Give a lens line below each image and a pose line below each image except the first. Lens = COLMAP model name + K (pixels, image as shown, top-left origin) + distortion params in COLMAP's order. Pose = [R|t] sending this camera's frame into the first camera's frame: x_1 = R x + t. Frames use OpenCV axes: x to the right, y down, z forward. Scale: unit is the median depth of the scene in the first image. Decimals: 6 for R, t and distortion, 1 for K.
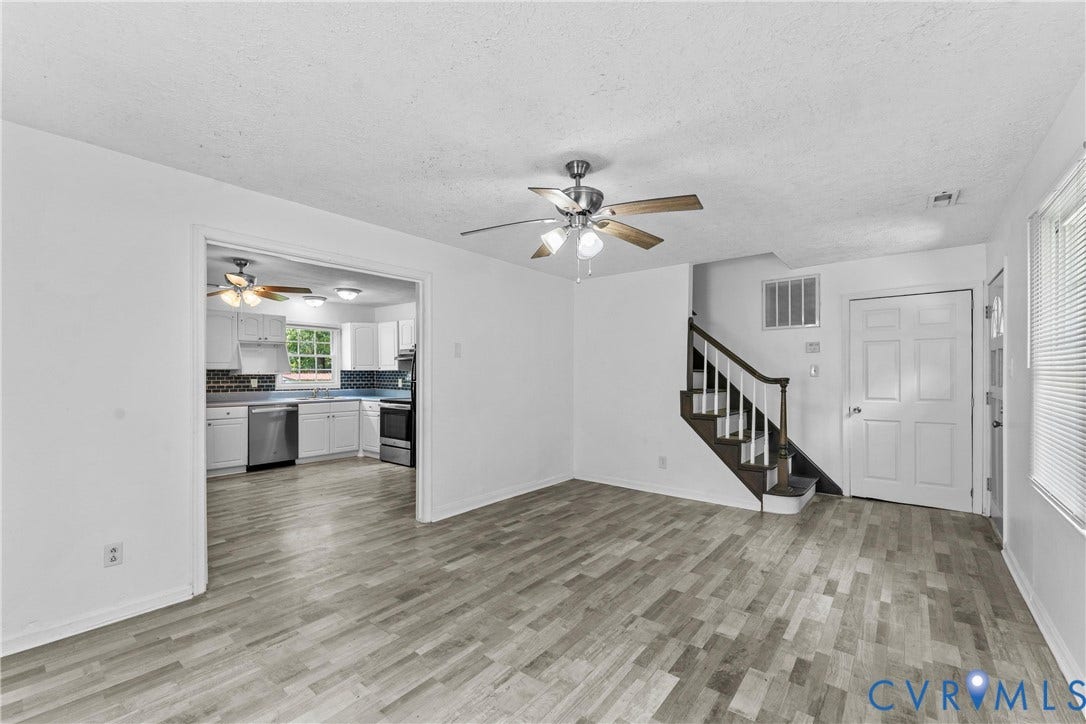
lens RADIAL K [[455.5, 0, 541.3], [0, 455.5, 377.7], [0, 0, 1]] dist [-0.001586, -0.000200]
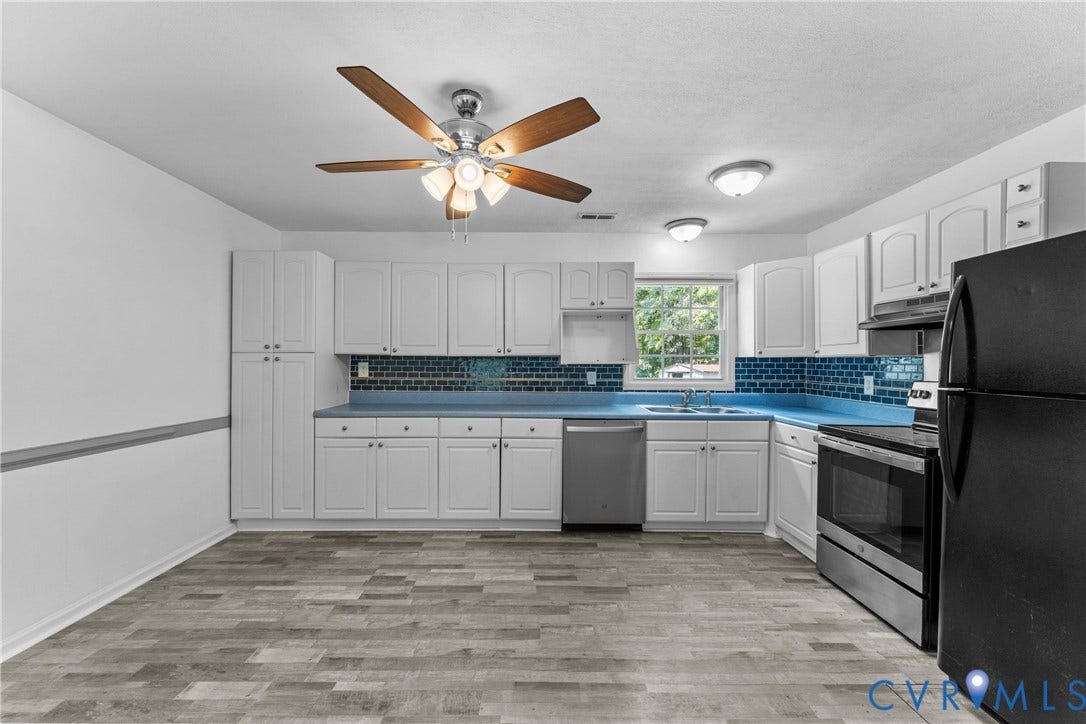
lens RADIAL K [[448.7, 0, 536.4], [0, 448.7, 363.8], [0, 0, 1]] dist [0.001215, -0.000063]
pose [[0.628214, 0.002931, -0.778035, -0.195519], [-0.011823, 0.999913, -0.005779, -0.003036], [0.777950, 0.012829, 0.628195, 0.537805]]
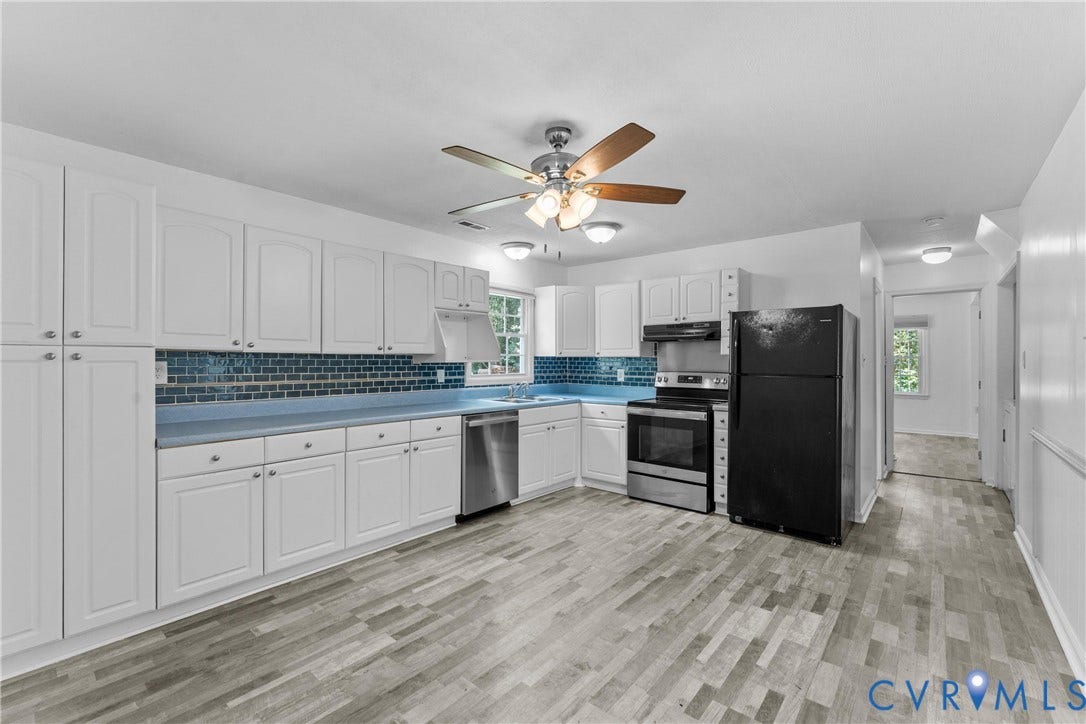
lens RADIAL K [[471.8, 0, 544.3], [0, 471.8, 358.2], [0, 0, 1]] dist [0.002278, 0.000014]
pose [[0.999858, 0.001613, -0.016782, -0.458357], [-0.001885, 0.999867, -0.016223, -0.002529], [0.016754, 0.016252, 0.999728, 0.331513]]
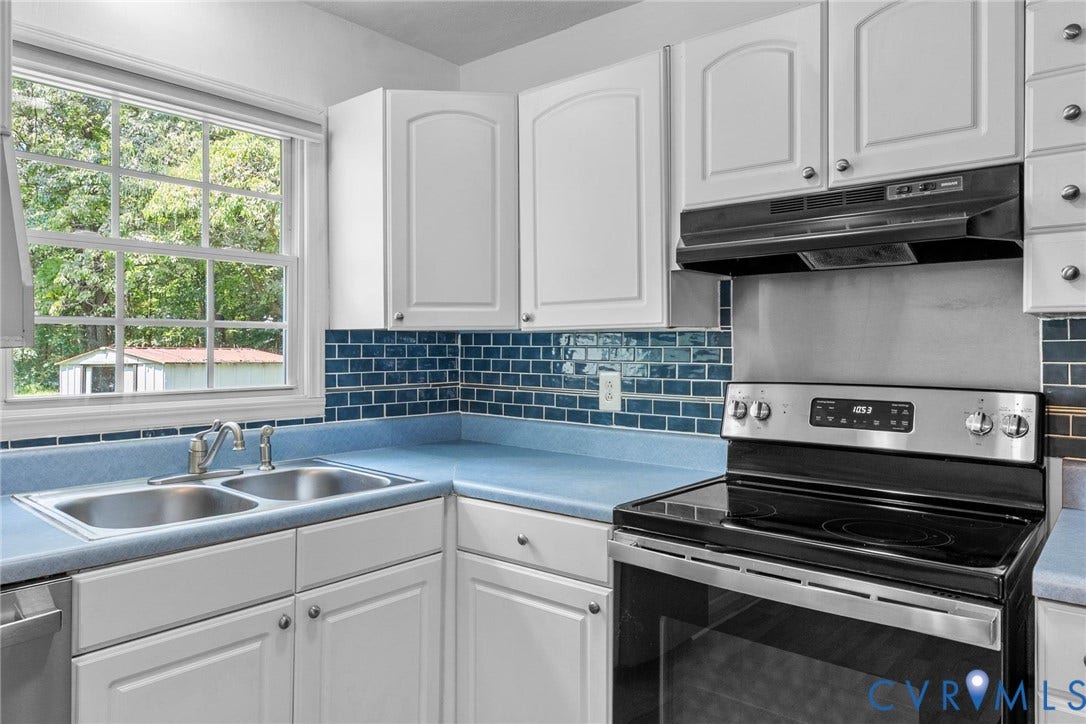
lens RADIAL K [[716.2, 0, 539.3], [0, 716.2, 345.5], [0, 0, 1]] dist [0.000689, -0.000091]
pose [[0.999697, 0.000698, -0.024605, -0.371733], [-0.001048, 0.999898, -0.014231, -0.005090], [0.024592, 0.014252, 0.999596, 0.750252]]
